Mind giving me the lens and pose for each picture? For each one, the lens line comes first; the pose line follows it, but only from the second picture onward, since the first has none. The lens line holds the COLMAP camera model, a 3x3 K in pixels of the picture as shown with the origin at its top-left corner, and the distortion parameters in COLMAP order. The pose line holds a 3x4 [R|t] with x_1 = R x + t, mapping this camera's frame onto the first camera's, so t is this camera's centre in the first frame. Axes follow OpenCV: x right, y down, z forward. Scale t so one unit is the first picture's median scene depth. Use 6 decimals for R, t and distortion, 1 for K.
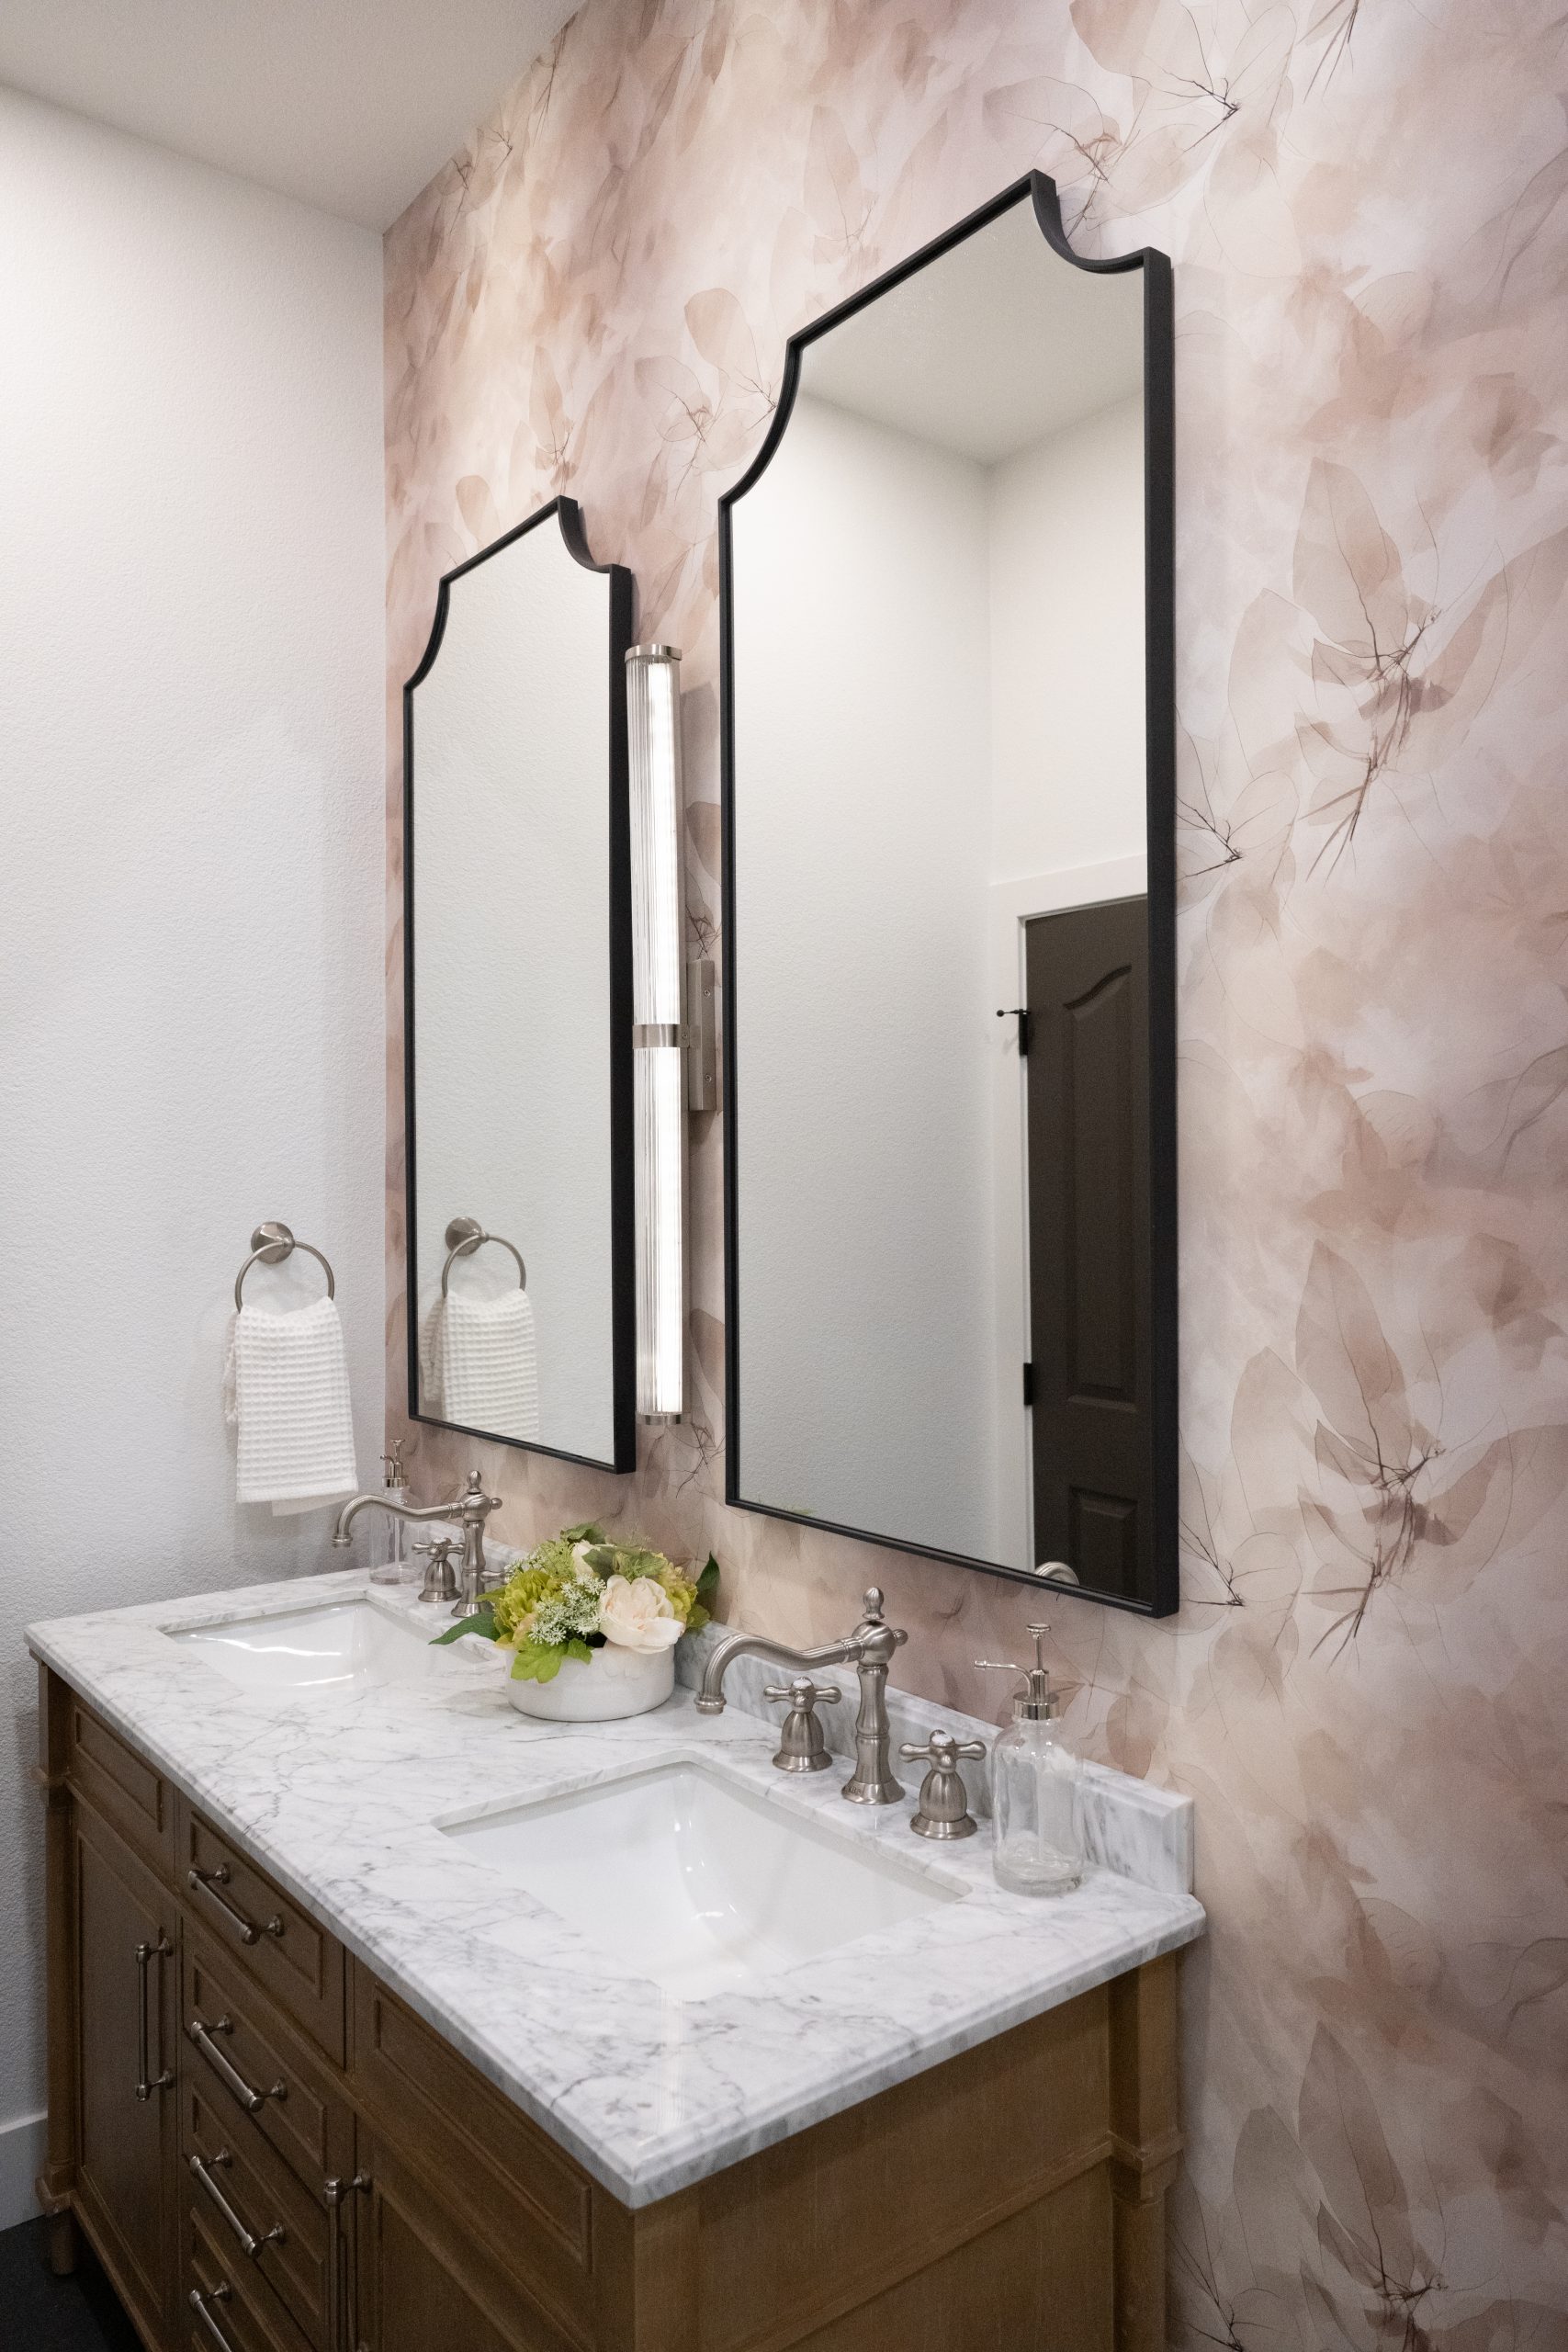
lens RADIAL K [[1581.8, 0, 780.6], [0, 1581.8, 1183.3], [0, 0, 1]] dist [-0.006942, -0.003000]
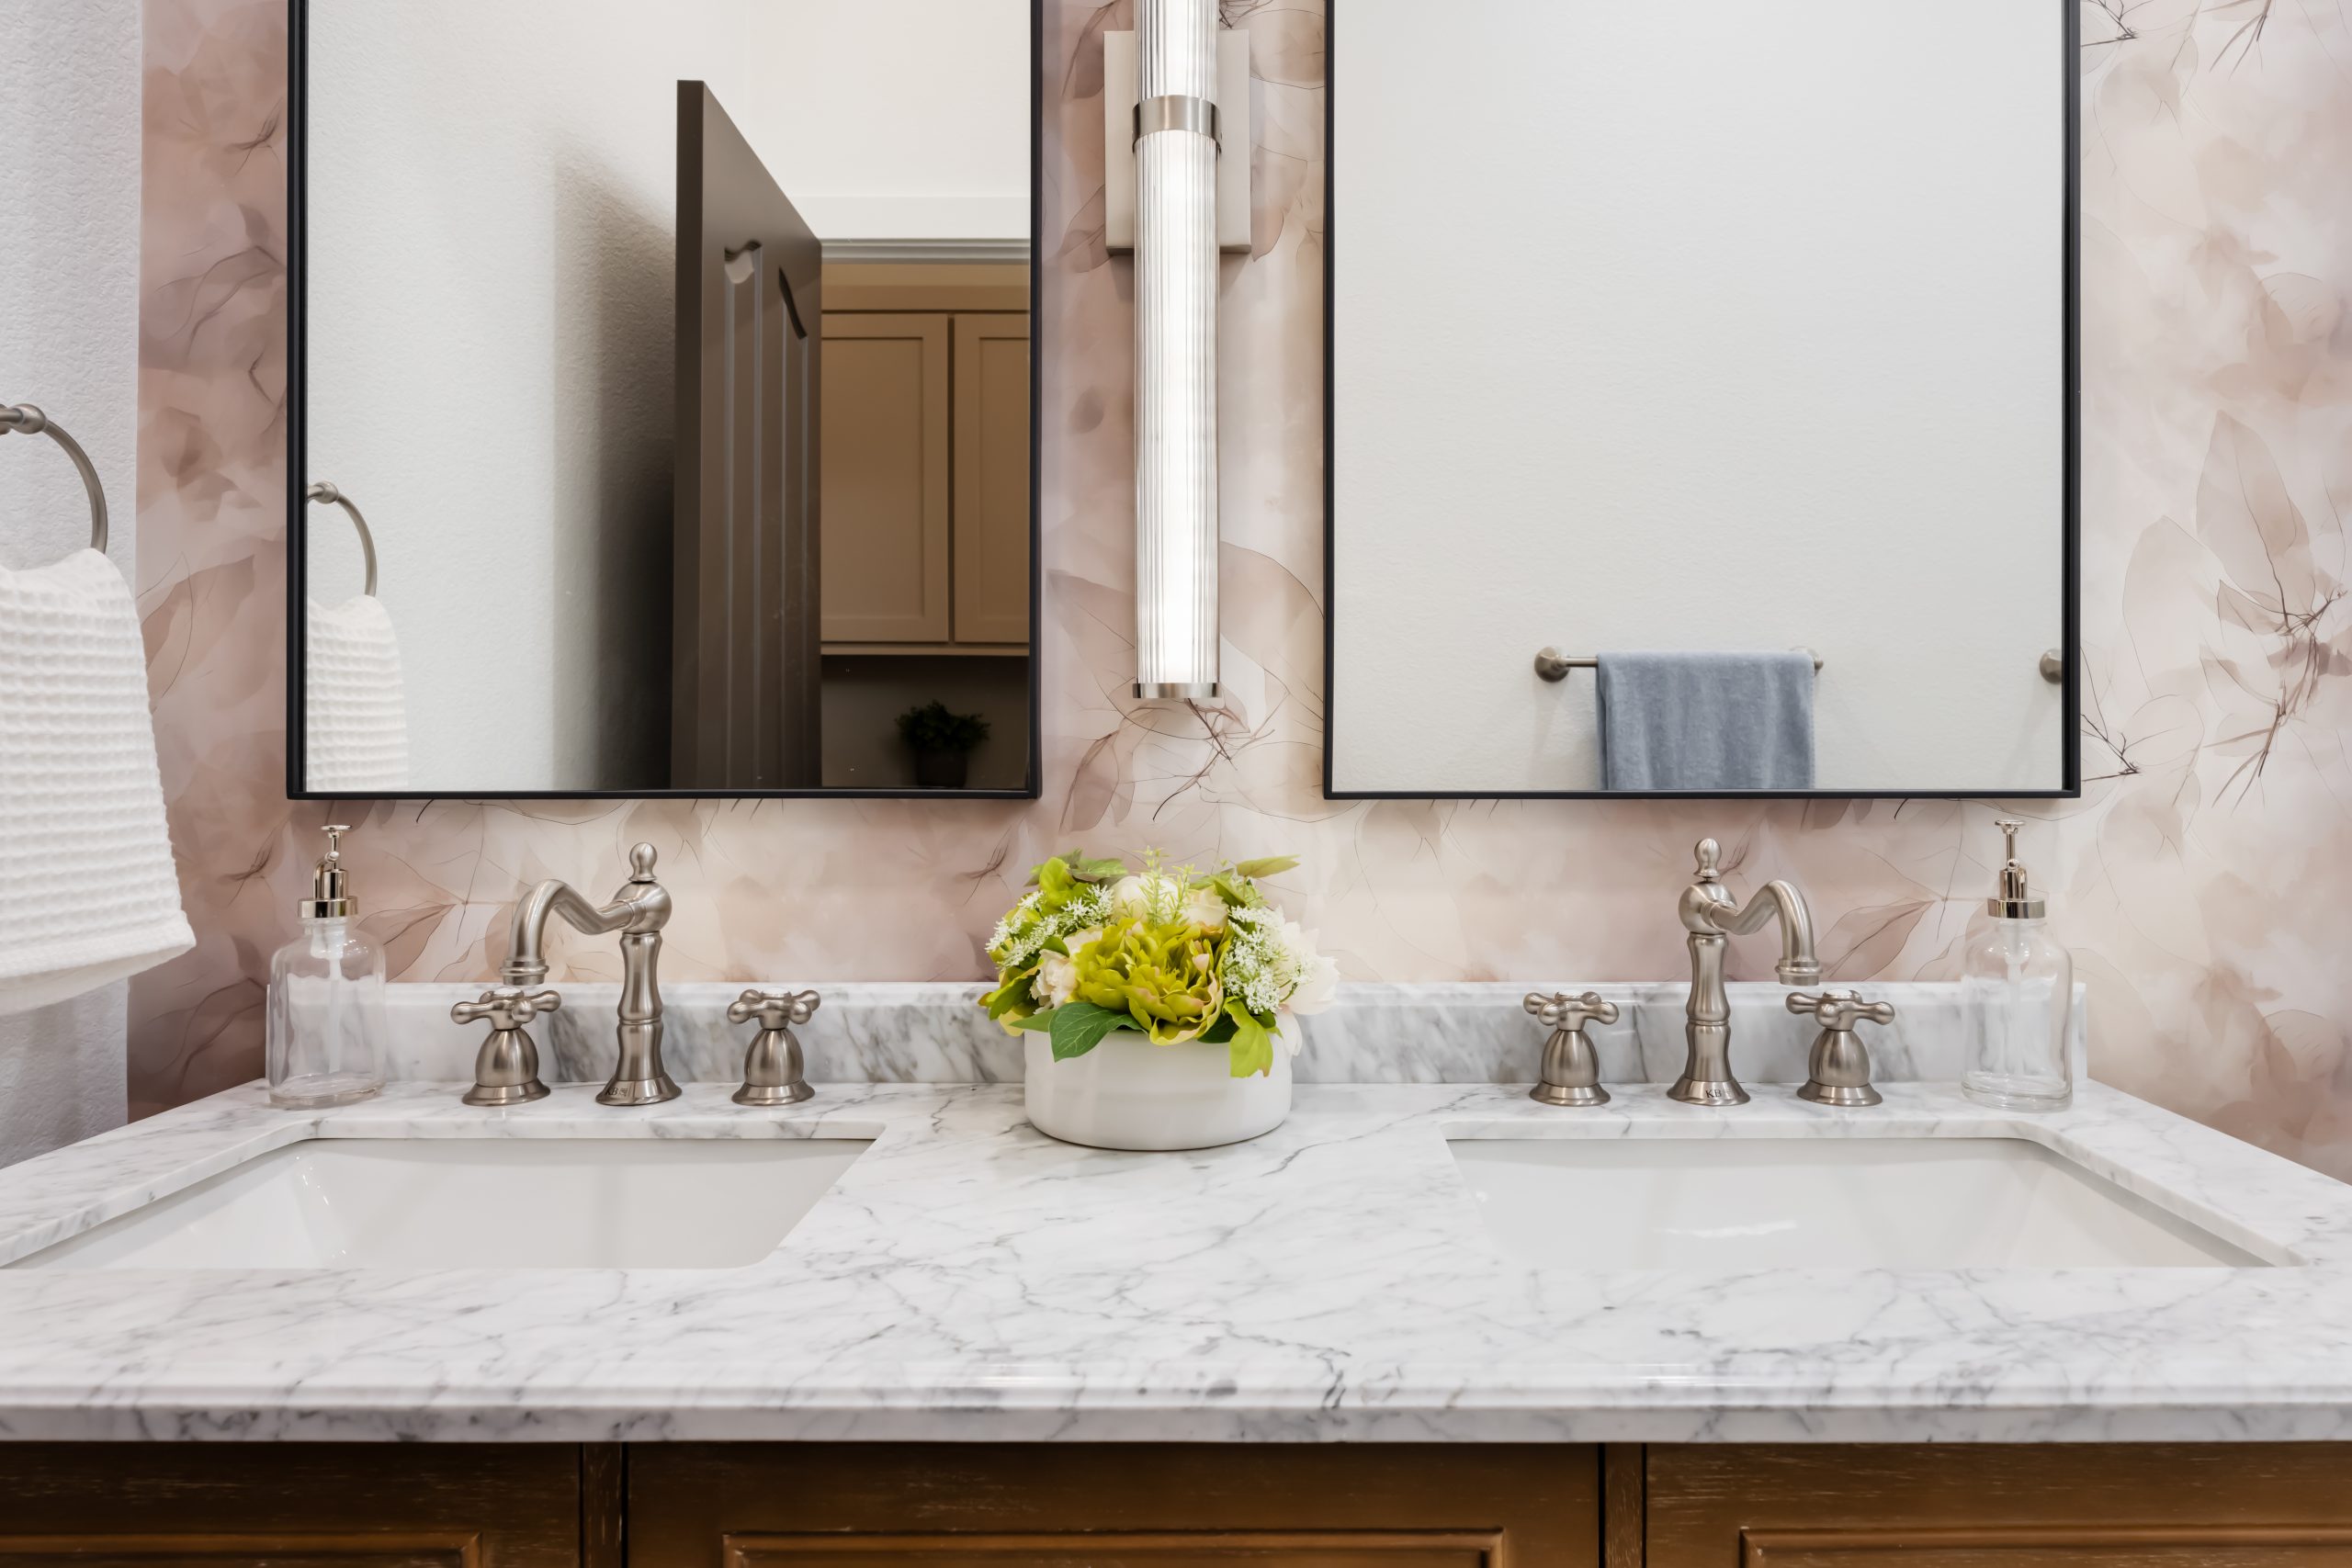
lens RADIAL K [[1581.8, 0, 1174.1], [0, 1581.8, 773.1], [0, 0, 1]] dist [-0.006942, -0.003000]
pose [[0.616115, 0.004029, 0.787646, -0.931110], [0.000462, 0.999985, -0.005477, 0.286863], [-0.787656, 0.003738, 0.616104, 0.908132]]
